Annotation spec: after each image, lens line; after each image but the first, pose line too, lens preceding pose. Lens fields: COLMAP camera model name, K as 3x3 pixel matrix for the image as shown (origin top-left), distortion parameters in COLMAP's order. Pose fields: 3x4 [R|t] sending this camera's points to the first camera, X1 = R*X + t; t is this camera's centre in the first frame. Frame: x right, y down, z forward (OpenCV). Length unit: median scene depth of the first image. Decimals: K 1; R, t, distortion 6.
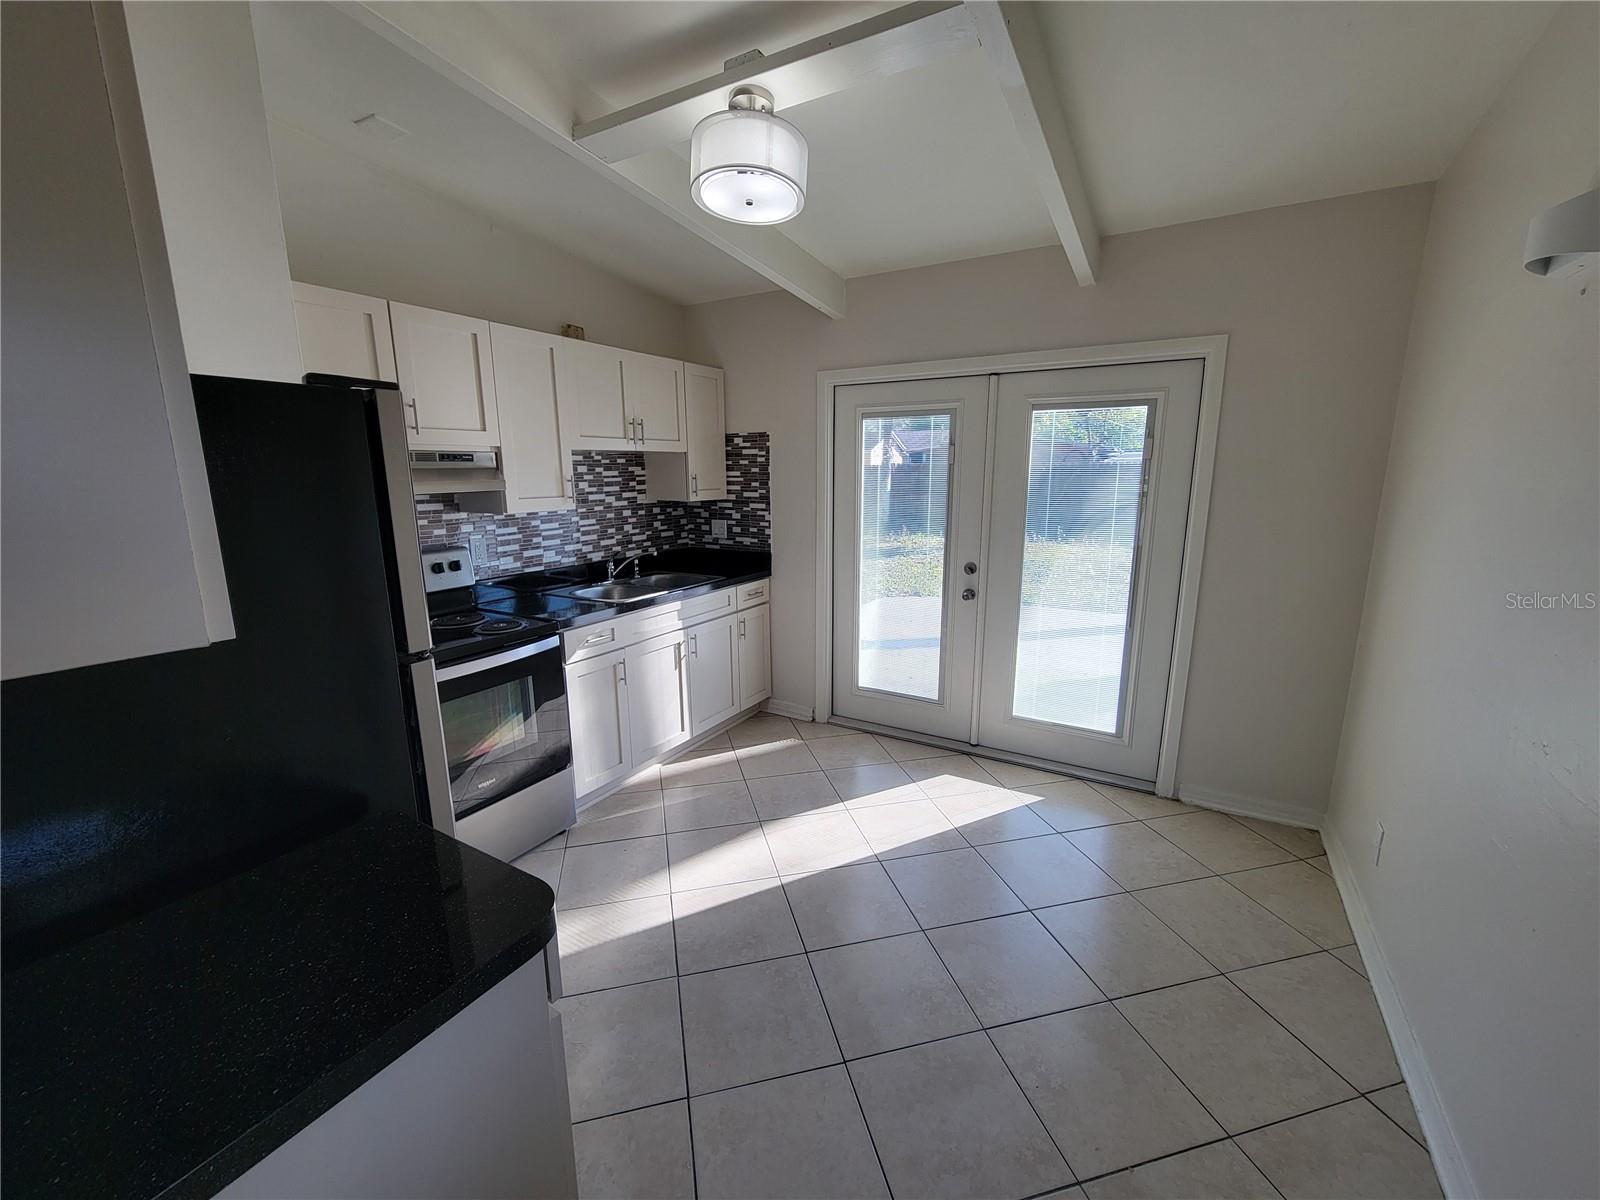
lens RADIAL K [[652.0, 0, 796.1], [0, 652.0, 599.4], [0, 0, 1]] dist [0.000051, -0.000243]
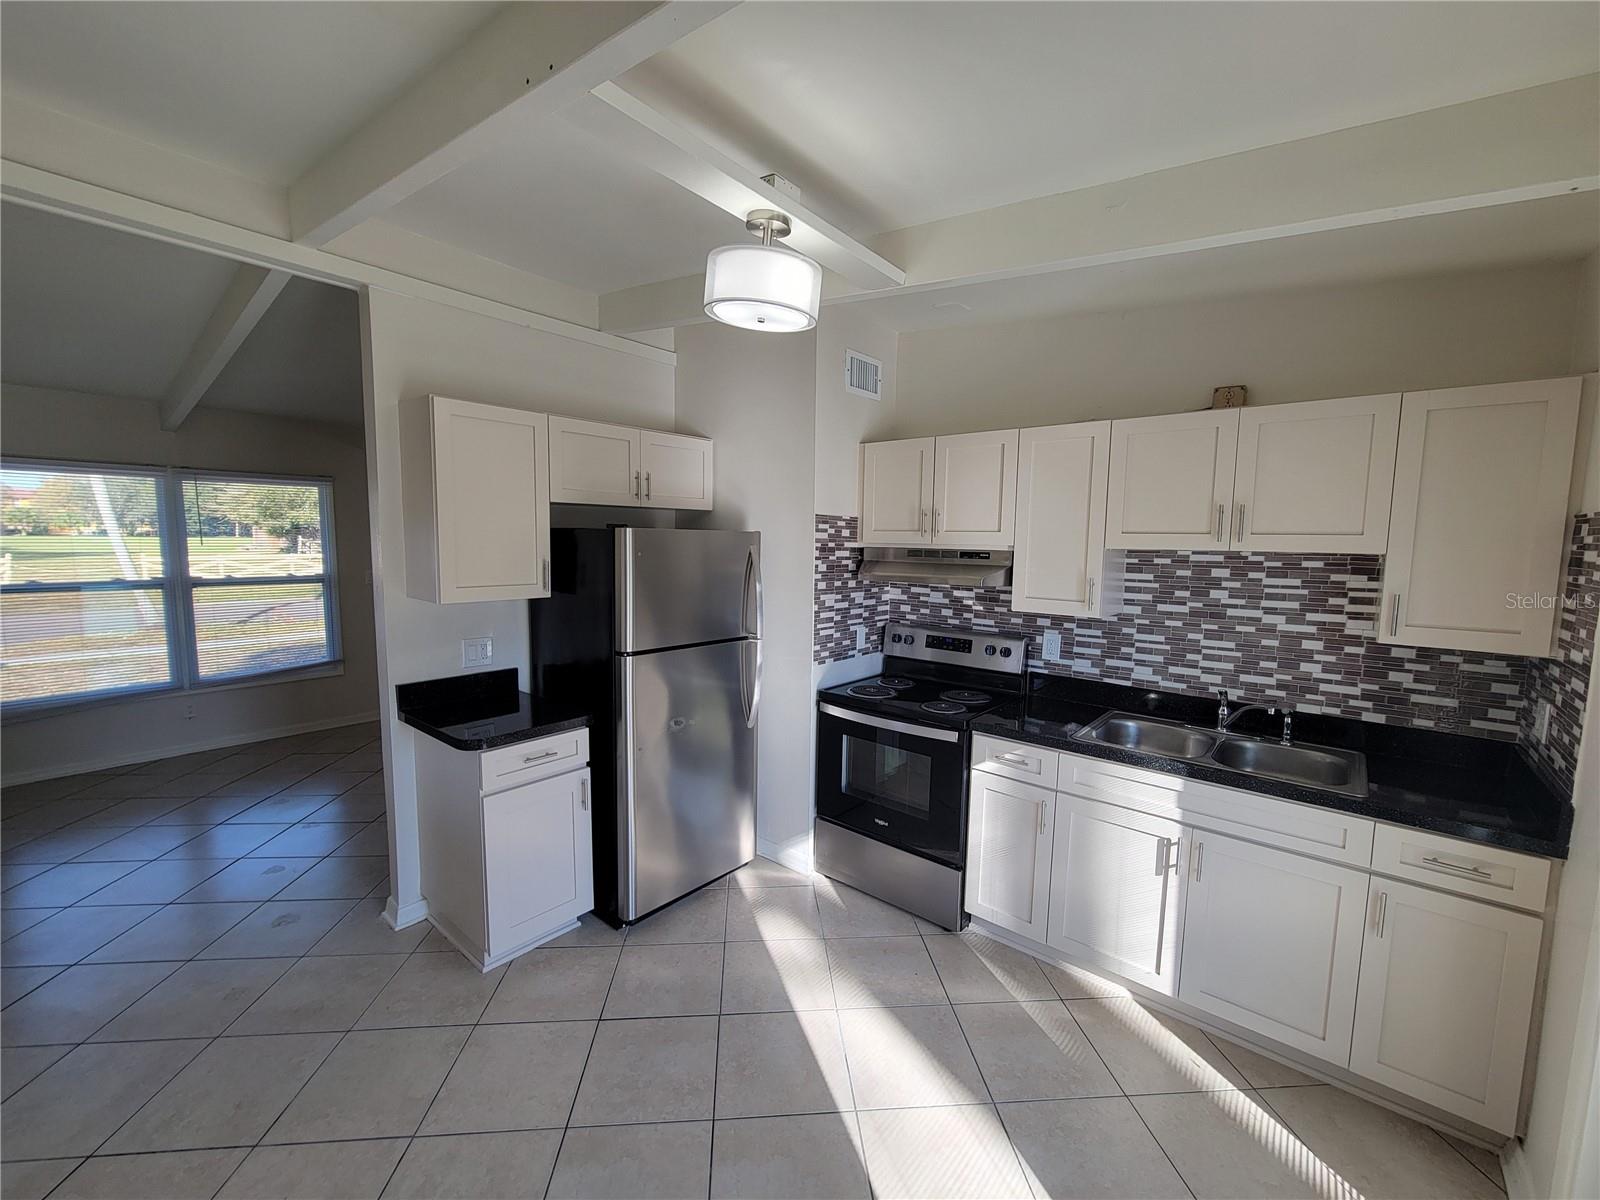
lens RADIAL K [[652.0, 0, 803.9], [0, 652.0, 599.5], [0, 0, 1]] dist [0.000051, -0.000243]
pose [[-0.158482, 0.096555, -0.982629, 0.463374], [-0.208790, 0.969424, 0.128932, -0.162451], [0.965034, 0.225596, -0.133476, 0.629509]]
